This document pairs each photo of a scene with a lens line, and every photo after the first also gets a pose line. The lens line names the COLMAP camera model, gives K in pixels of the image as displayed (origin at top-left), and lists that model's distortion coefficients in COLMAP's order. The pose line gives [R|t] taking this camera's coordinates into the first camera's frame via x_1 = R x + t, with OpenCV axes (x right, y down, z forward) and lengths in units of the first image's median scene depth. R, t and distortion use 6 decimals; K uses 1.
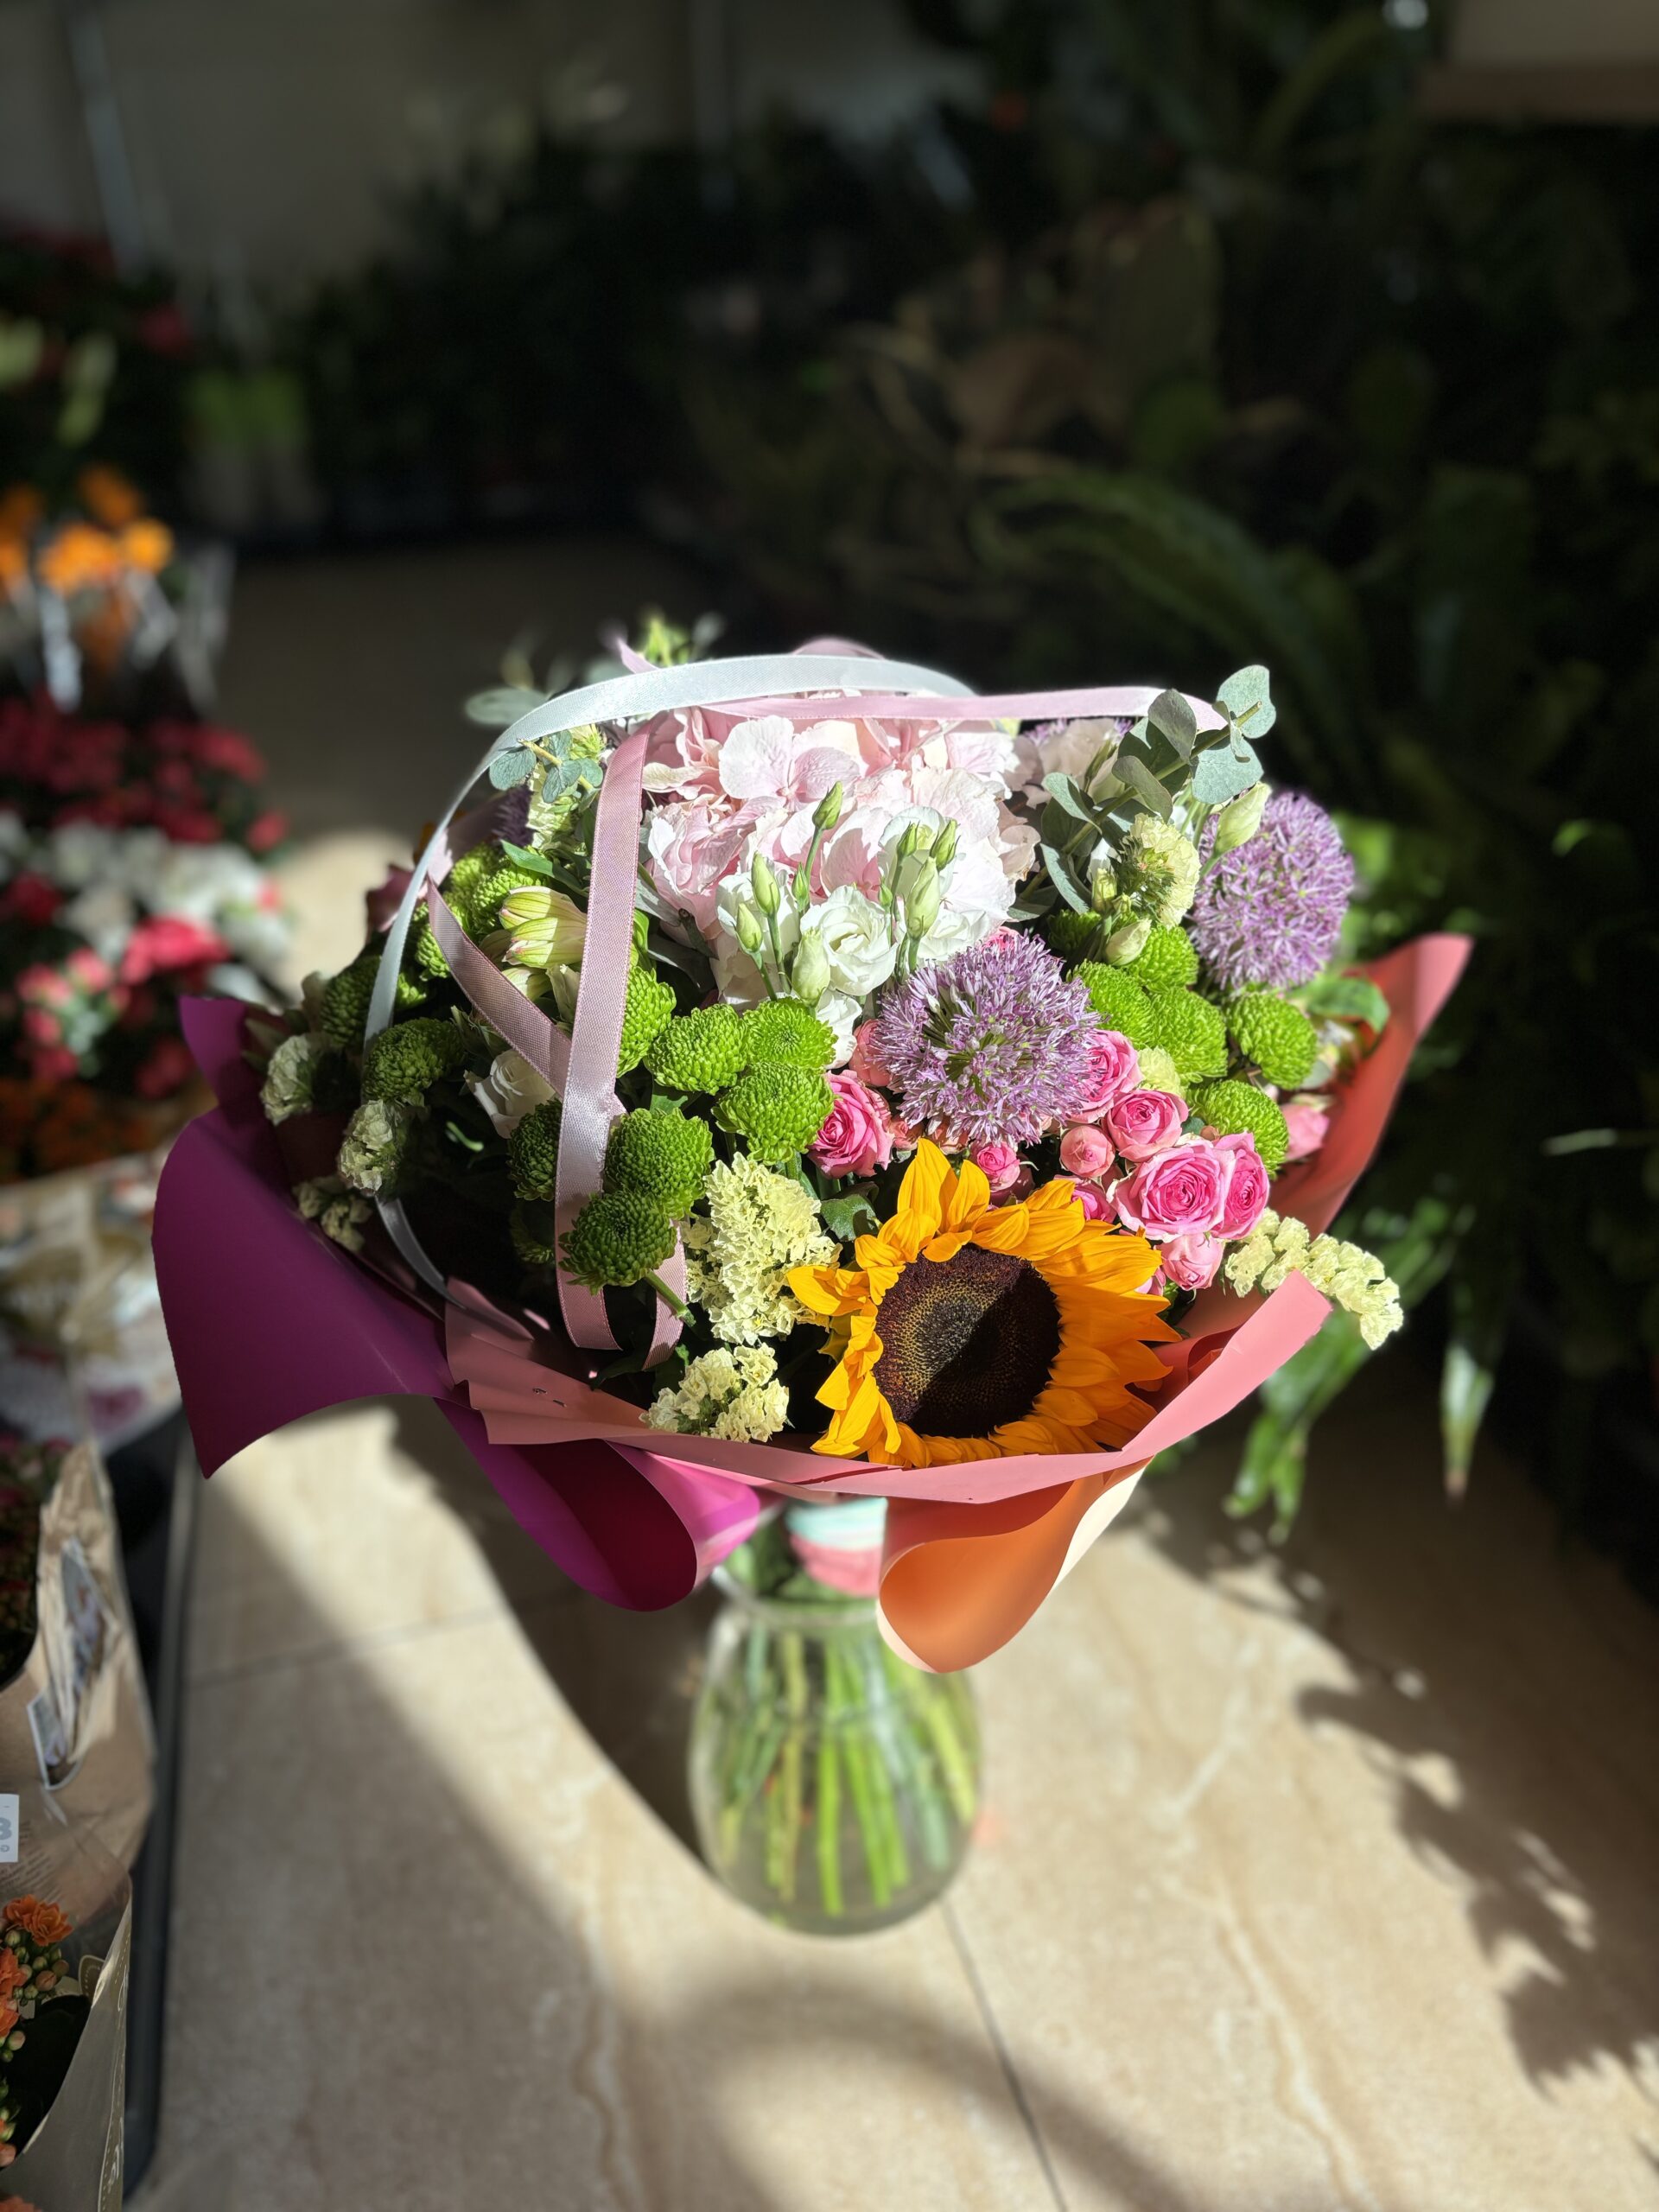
lens RADIAL K [[1690.4, 0, 819.9], [0, 1690.4, 1107.7], [0, 0, 1]] dist [0.036172, -0.046410]
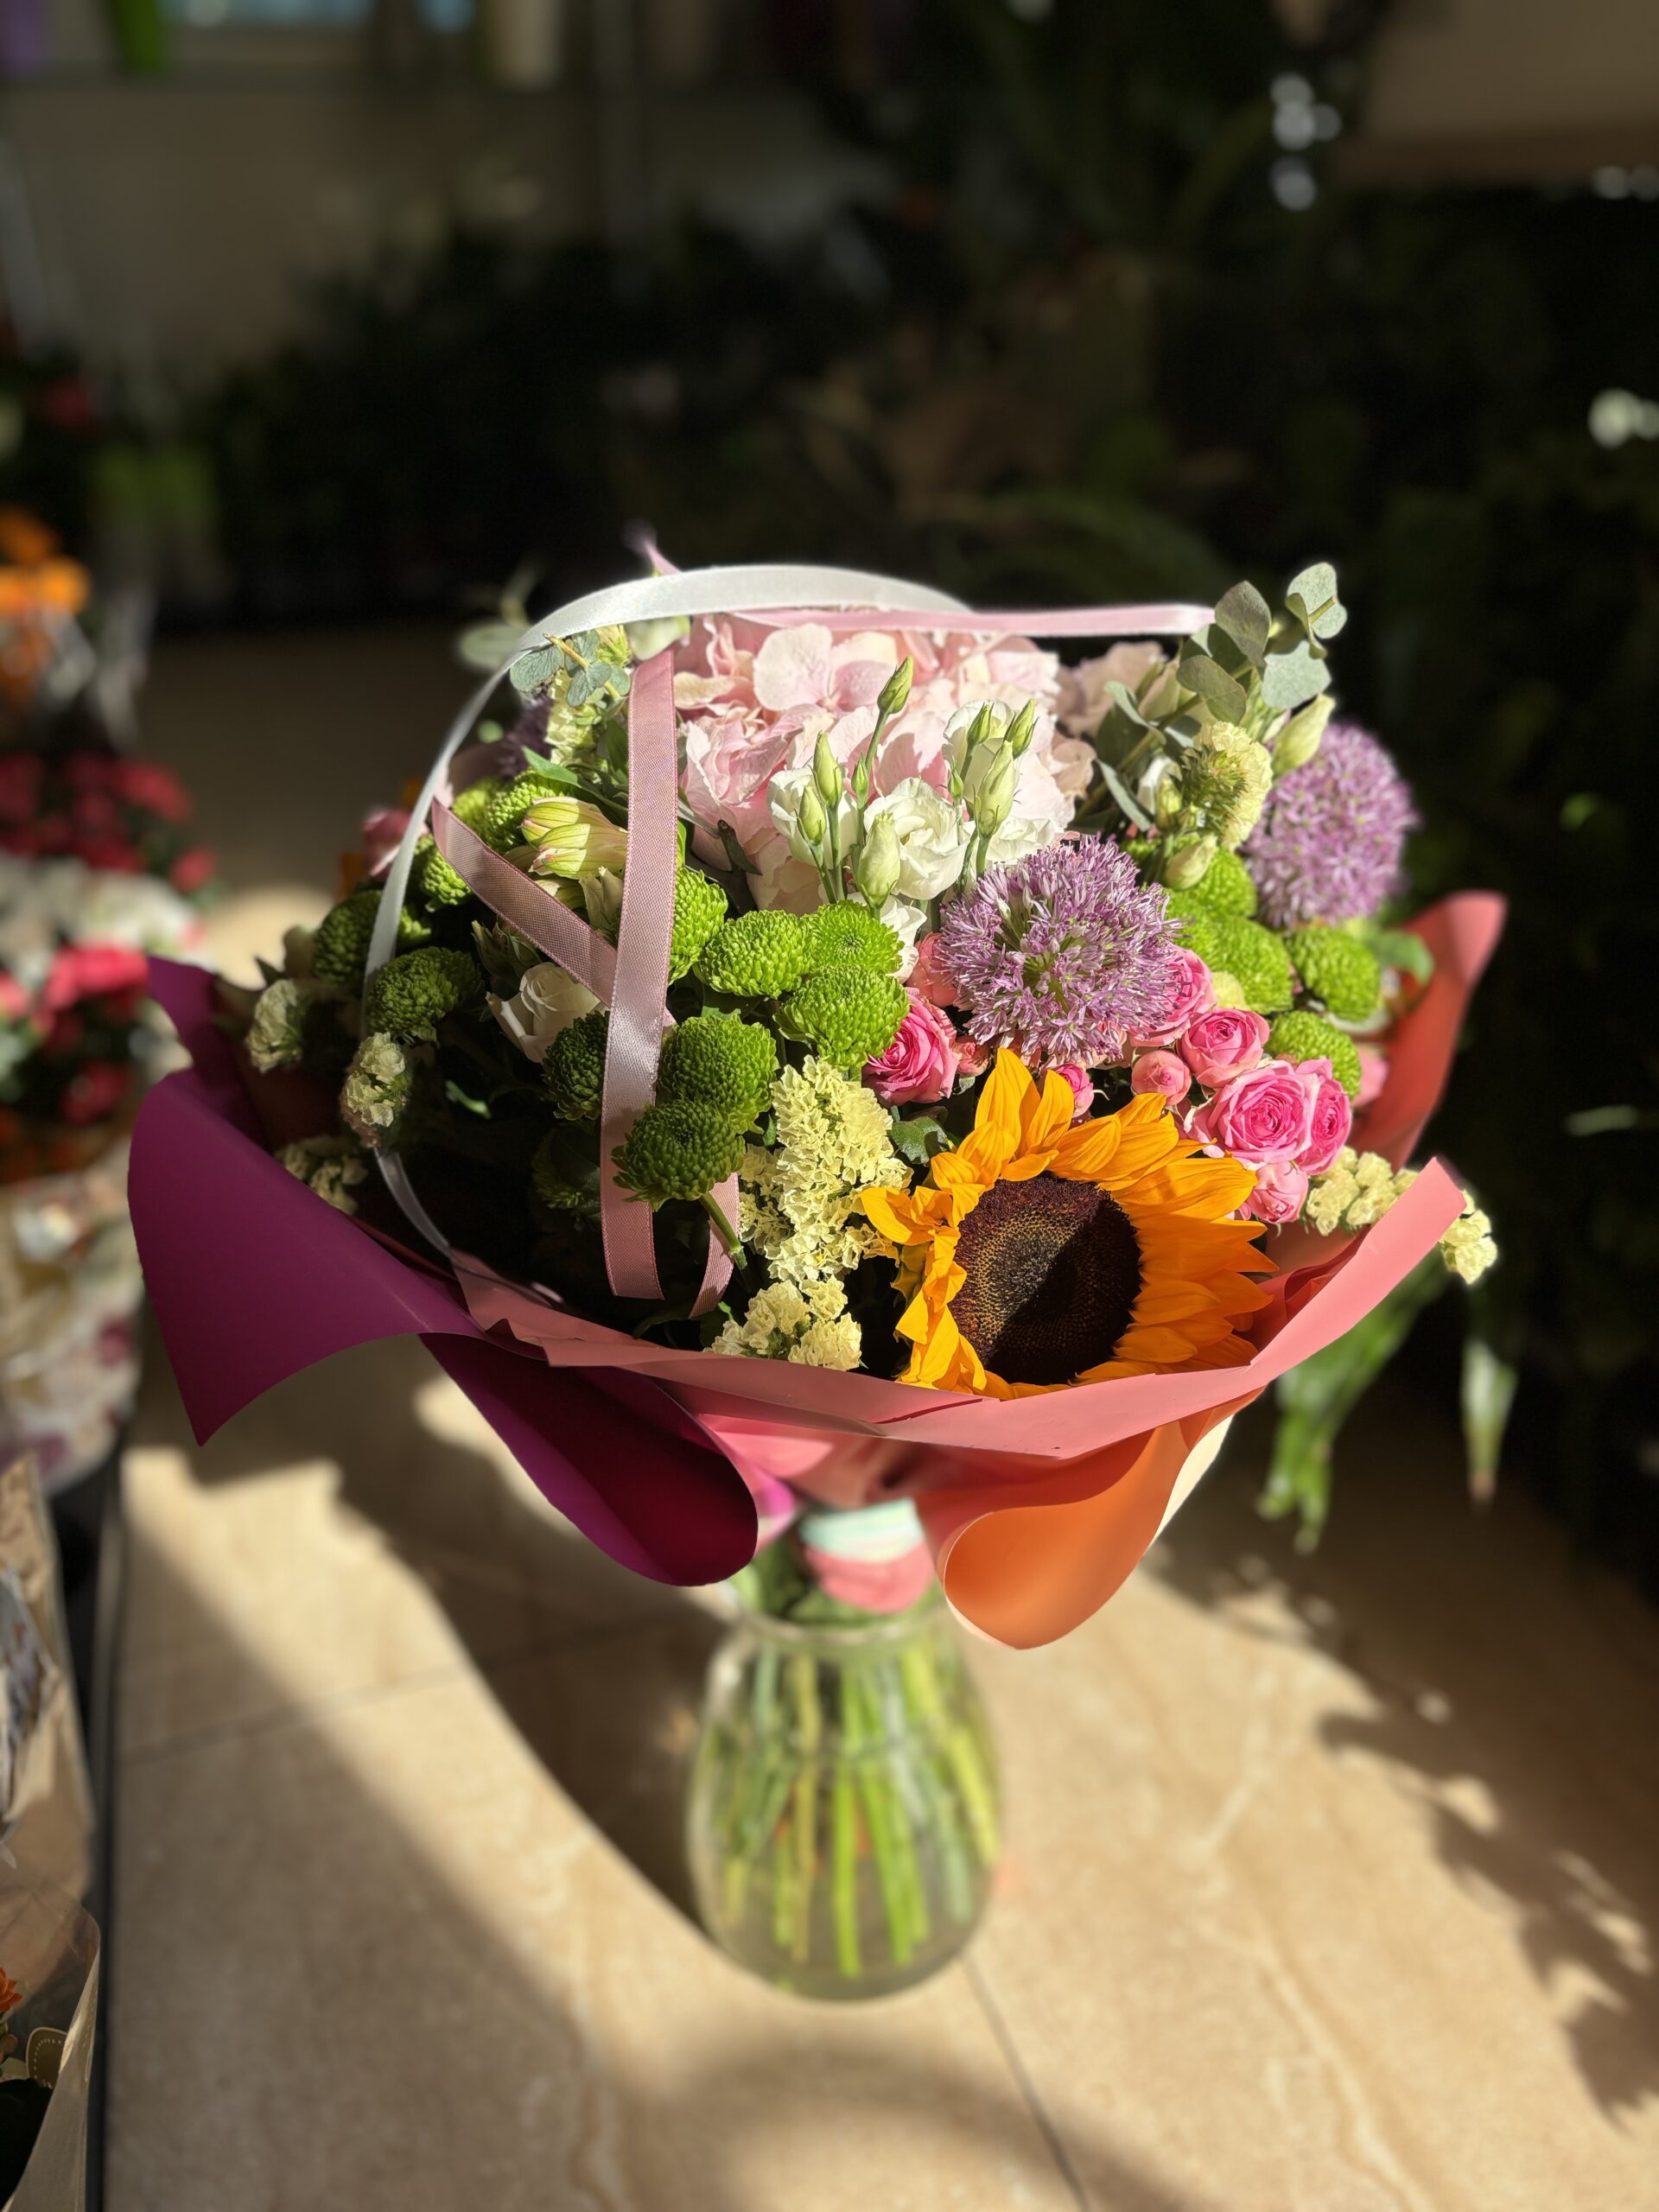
lens RADIAL K [[1690.4, 0, 834.5], [0, 1690.4, 1105.3], [0, 0, 1]] dist [0.036172, -0.046410]
pose [[0.997615, -0.012389, 0.067902, -0.061269], [0.016707, 0.997848, -0.063404, 0.070288], [-0.066970, 0.064388, 0.995675, 0.062915]]
